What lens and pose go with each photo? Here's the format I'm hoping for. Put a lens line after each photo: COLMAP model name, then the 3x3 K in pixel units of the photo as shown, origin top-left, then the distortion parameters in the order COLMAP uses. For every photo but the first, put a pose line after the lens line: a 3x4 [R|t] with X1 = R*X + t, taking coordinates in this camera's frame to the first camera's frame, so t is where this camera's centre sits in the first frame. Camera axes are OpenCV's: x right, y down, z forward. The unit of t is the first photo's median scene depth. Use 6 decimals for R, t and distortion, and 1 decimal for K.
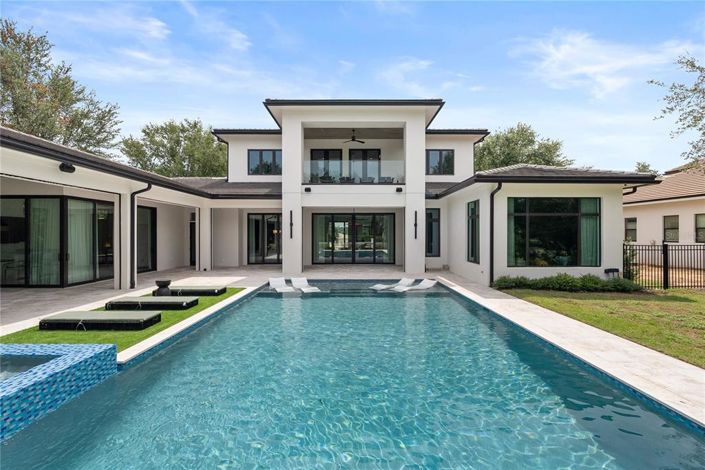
lens RADIAL K [[316.1, 0, 352.0], [0, 316.1, 235.7], [0, 0, 1]] dist [-0.009028, 0.001410]
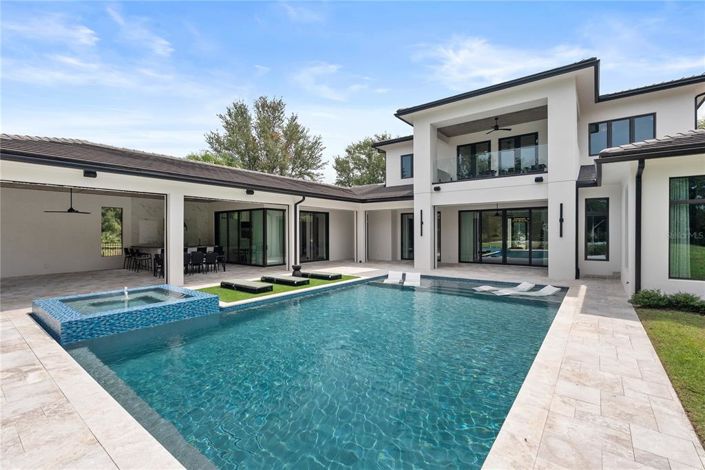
lens RADIAL K [[316.1, 0, 350.1], [0, 316.1, 234.2], [0, 0, 1]] dist [-0.009028, 0.001410]
pose [[0.790400, -0.000298, -0.612591, 0.260609], [0.001538, 0.999998, 0.001499, -0.000094], [0.612589, -0.002127, 0.790399, 0.017013]]
